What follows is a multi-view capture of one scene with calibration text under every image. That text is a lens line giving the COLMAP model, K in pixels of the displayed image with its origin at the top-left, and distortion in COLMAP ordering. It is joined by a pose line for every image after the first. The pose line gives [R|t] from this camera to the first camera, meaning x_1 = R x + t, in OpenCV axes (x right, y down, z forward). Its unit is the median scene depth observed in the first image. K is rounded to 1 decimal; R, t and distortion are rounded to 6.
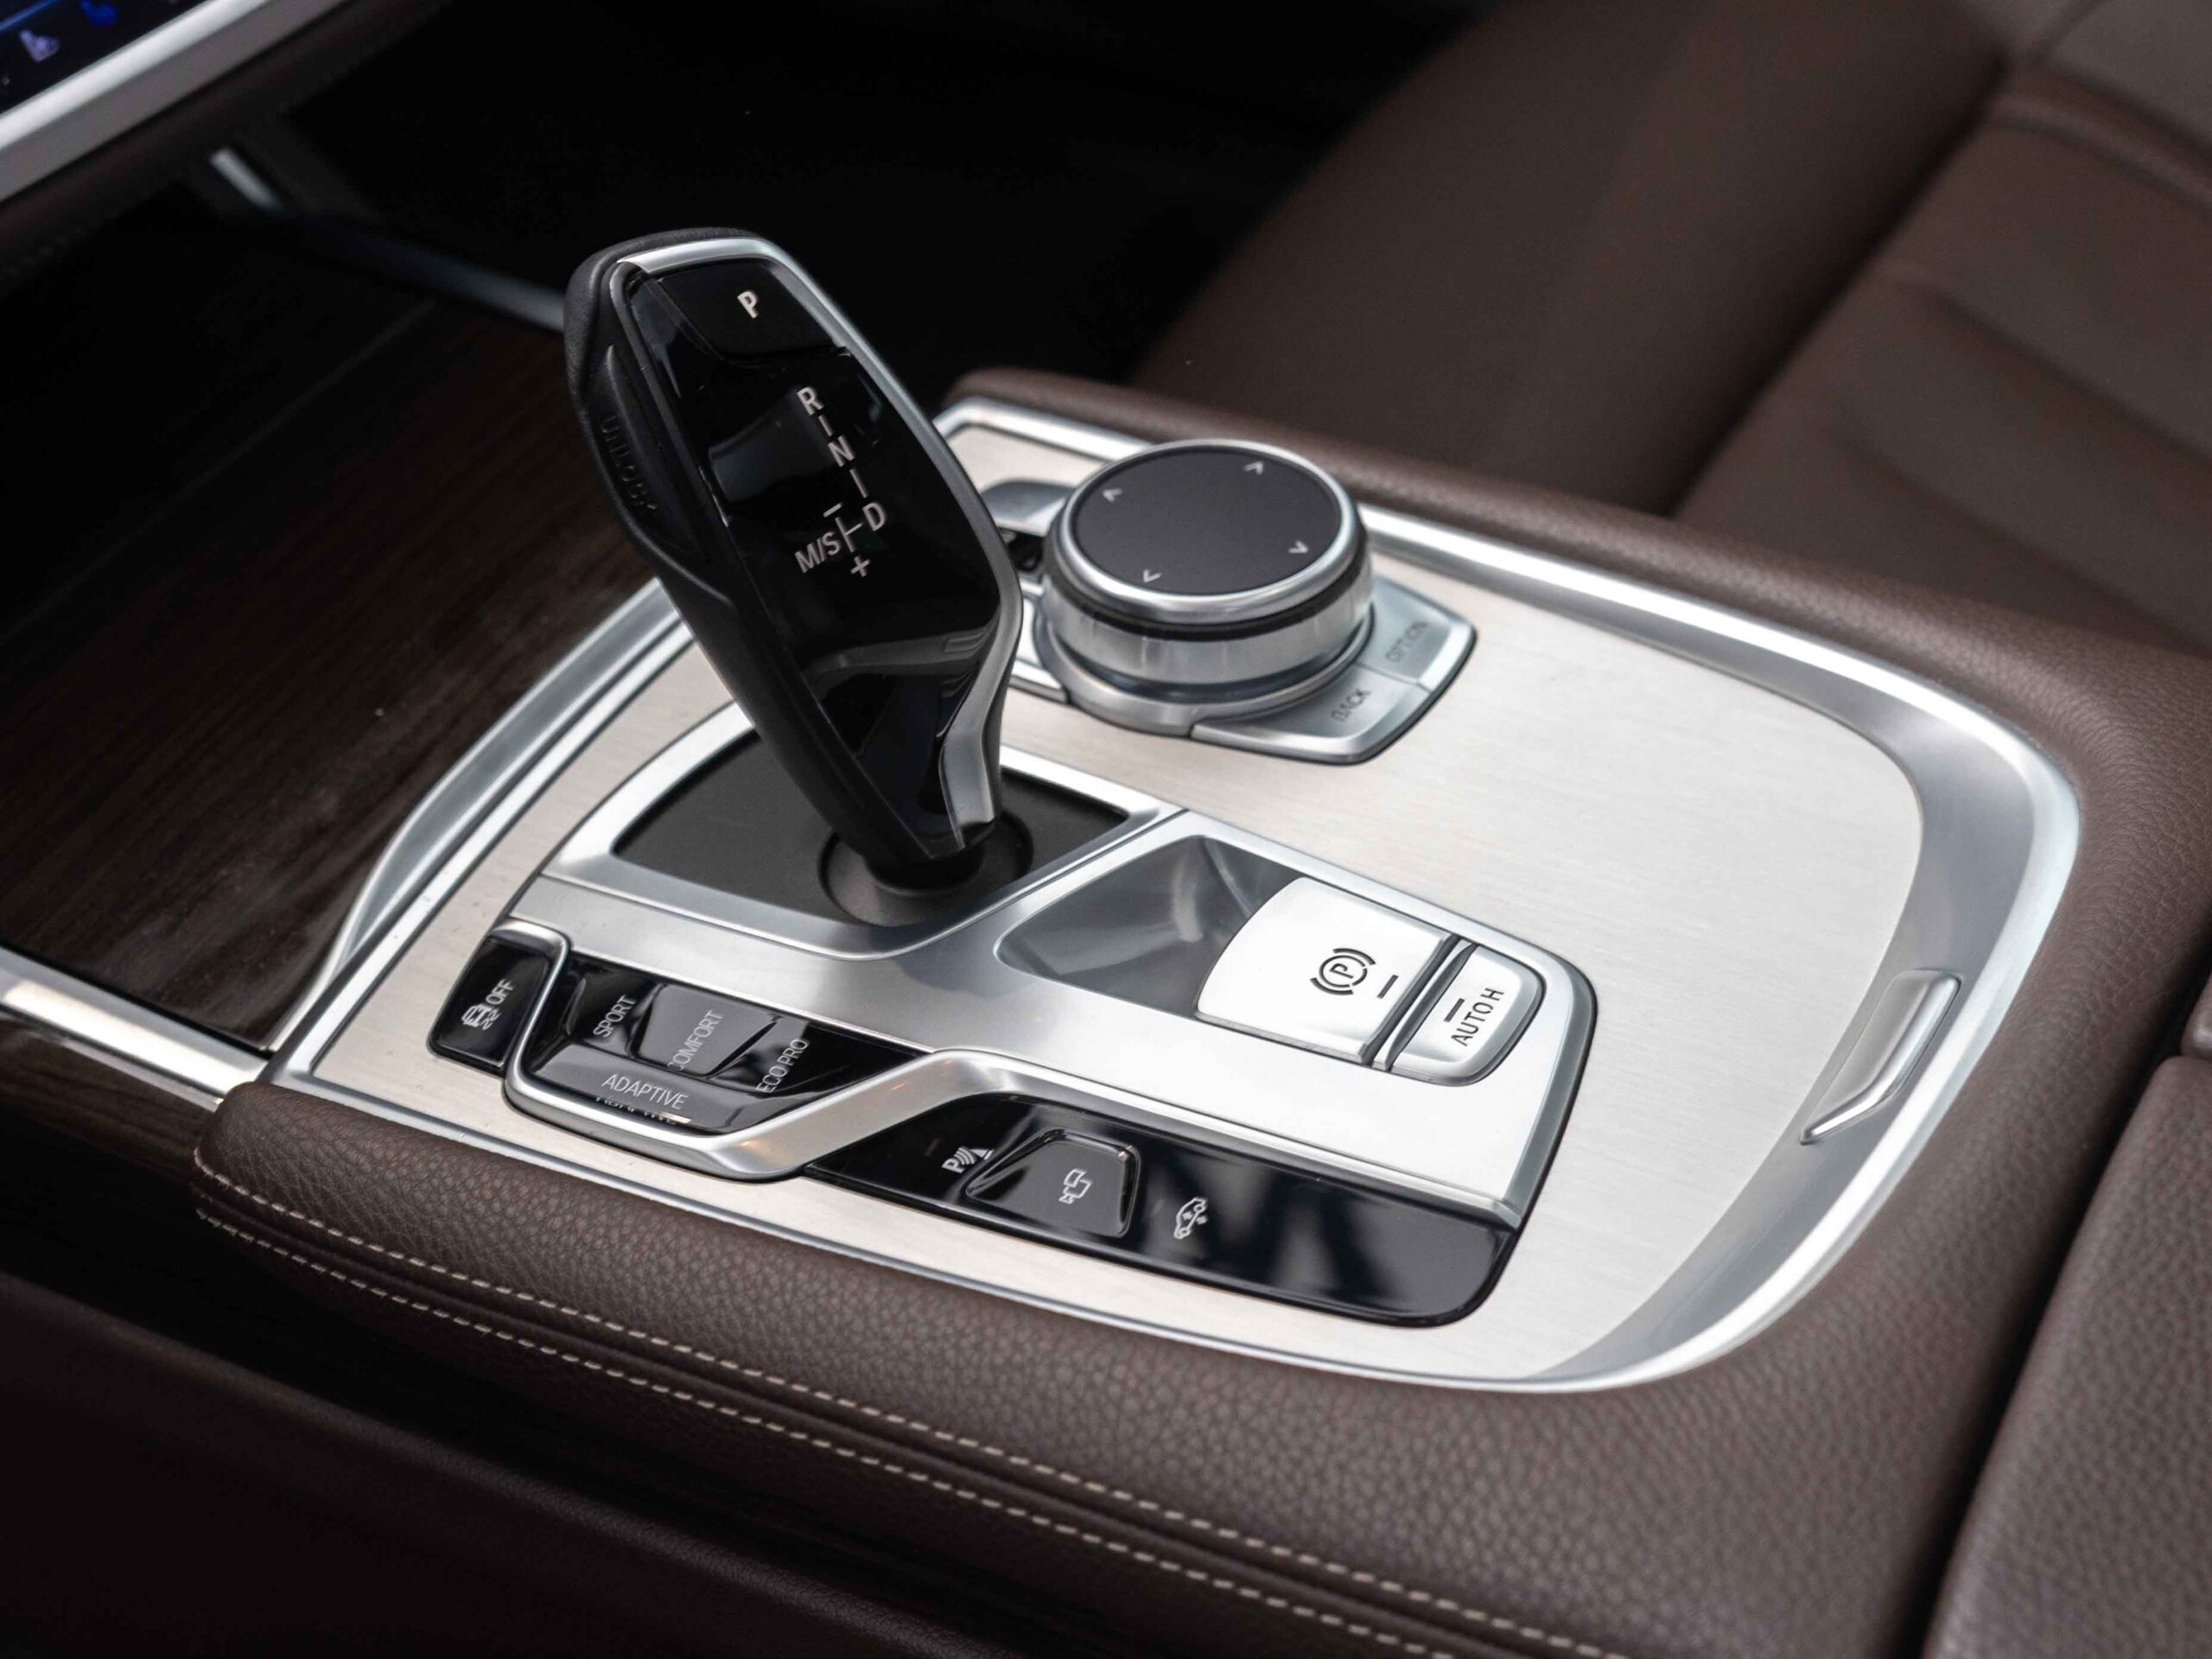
lens RADIAL K [[3876.7, 0, 1106.0], [0, 3876.7, 829.5], [0, 0, 1]] dist [0.036271, -0.146186]
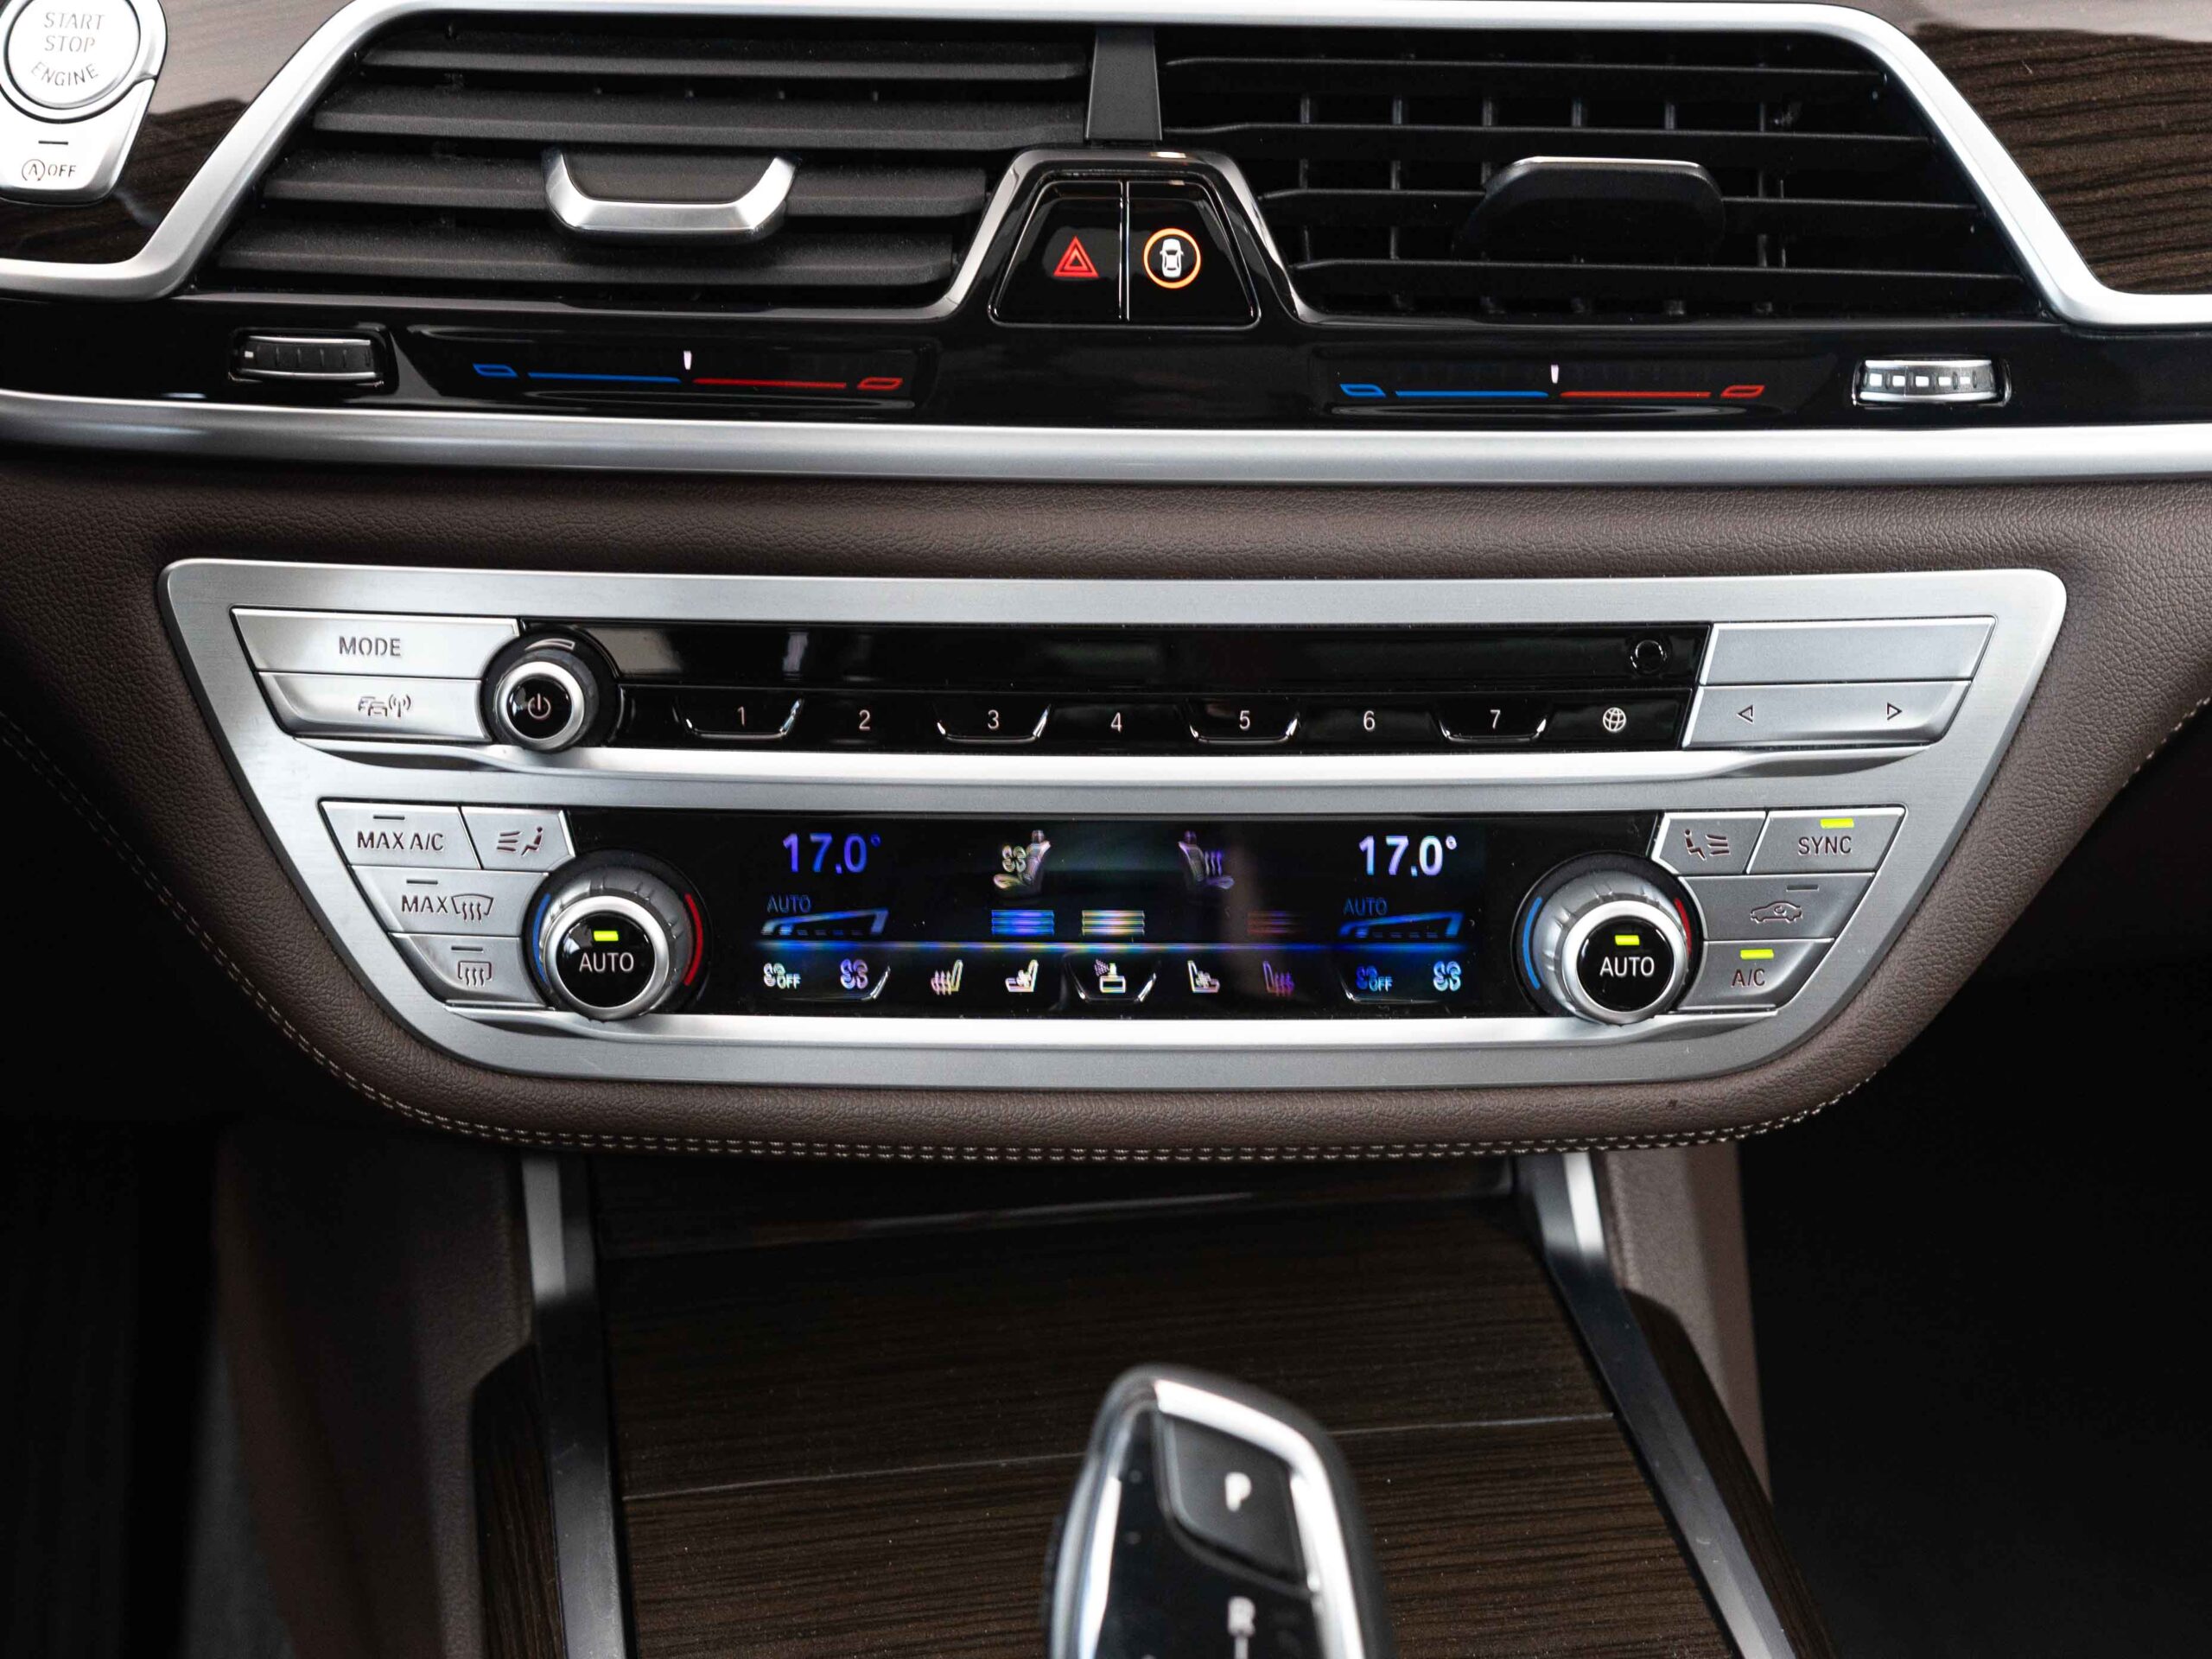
lens RADIAL K [[3876.7, 0, 1106.0], [0, 3876.7, 829.5], [0, 0, 1]] dist [0.036271, -0.146186]
pose [[0.626689, 0.380313, -0.680164, 0.396213], [-0.531874, 0.846660, -0.016648, -0.205799], [0.569536, 0.372194, 0.732871, 0.216673]]
